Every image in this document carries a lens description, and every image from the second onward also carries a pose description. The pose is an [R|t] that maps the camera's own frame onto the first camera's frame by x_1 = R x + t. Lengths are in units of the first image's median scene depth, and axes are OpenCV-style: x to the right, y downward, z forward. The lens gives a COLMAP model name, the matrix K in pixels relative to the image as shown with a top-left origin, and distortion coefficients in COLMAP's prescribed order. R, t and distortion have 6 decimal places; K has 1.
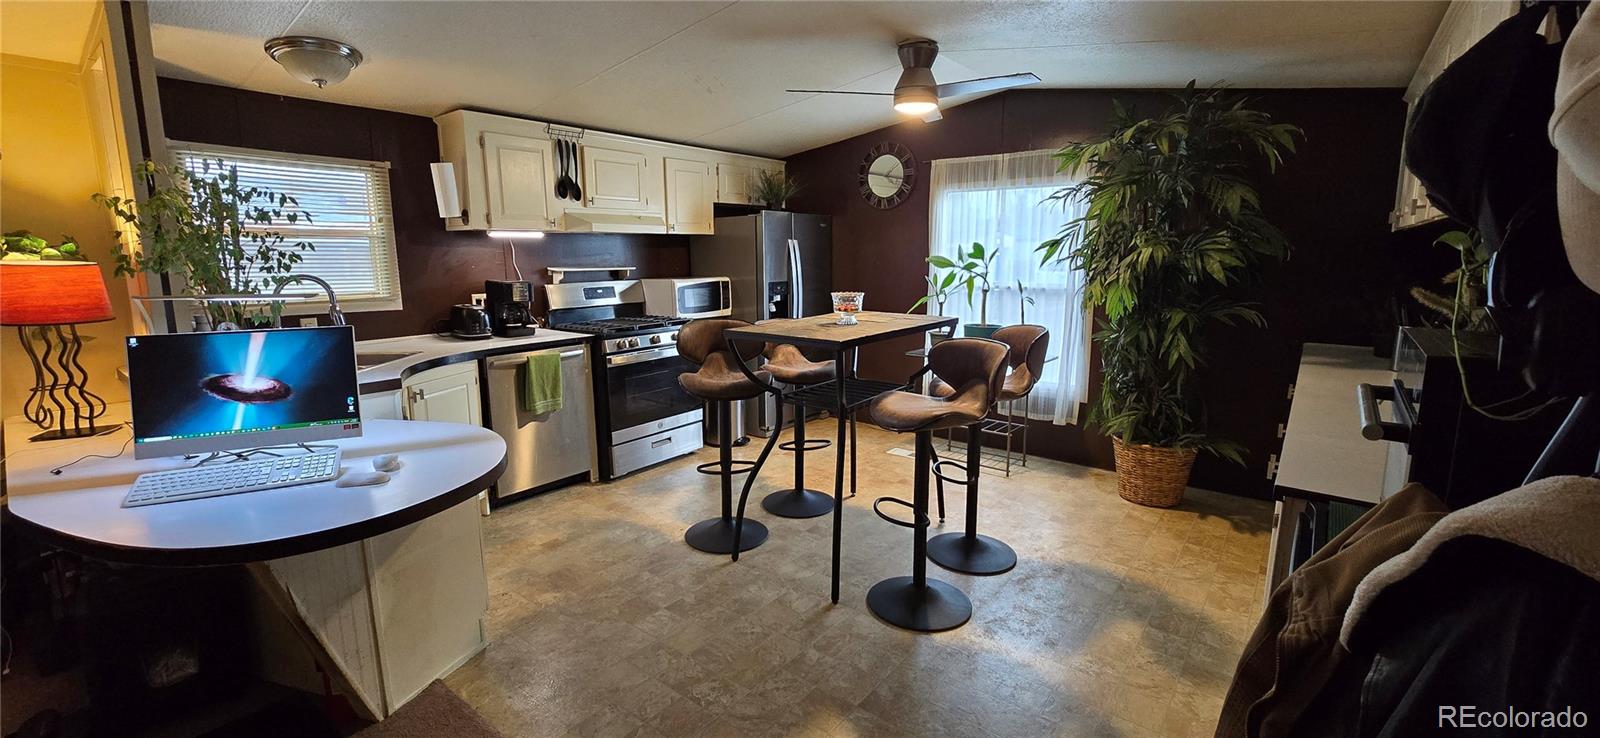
lens RADIAL K [[656.2, 0, 794.8], [0, 656.2, 358.1], [0, 0, 1]] dist [0.000654, 0.000174]
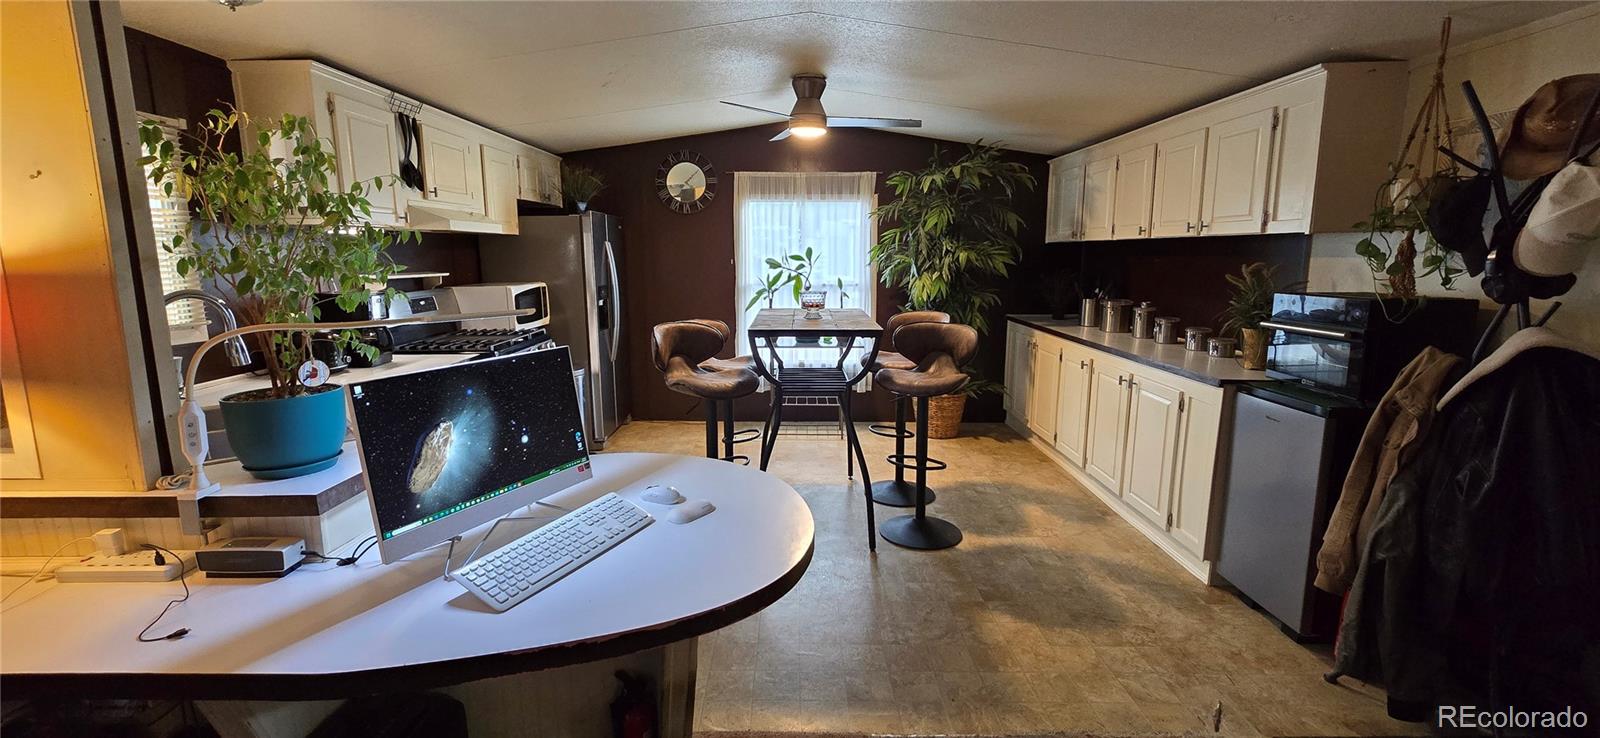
lens RADIAL K [[656.2, 0, 794.8], [0, 656.2, 358.1], [0, 0, 1]] dist [0.000654, 0.000174]
pose [[0.781269, -0.096849, 0.616635, -0.500065], [0.098558, 0.994637, 0.031347, -0.016781], [-0.616364, 0.036284, 0.786625, 0.093902]]
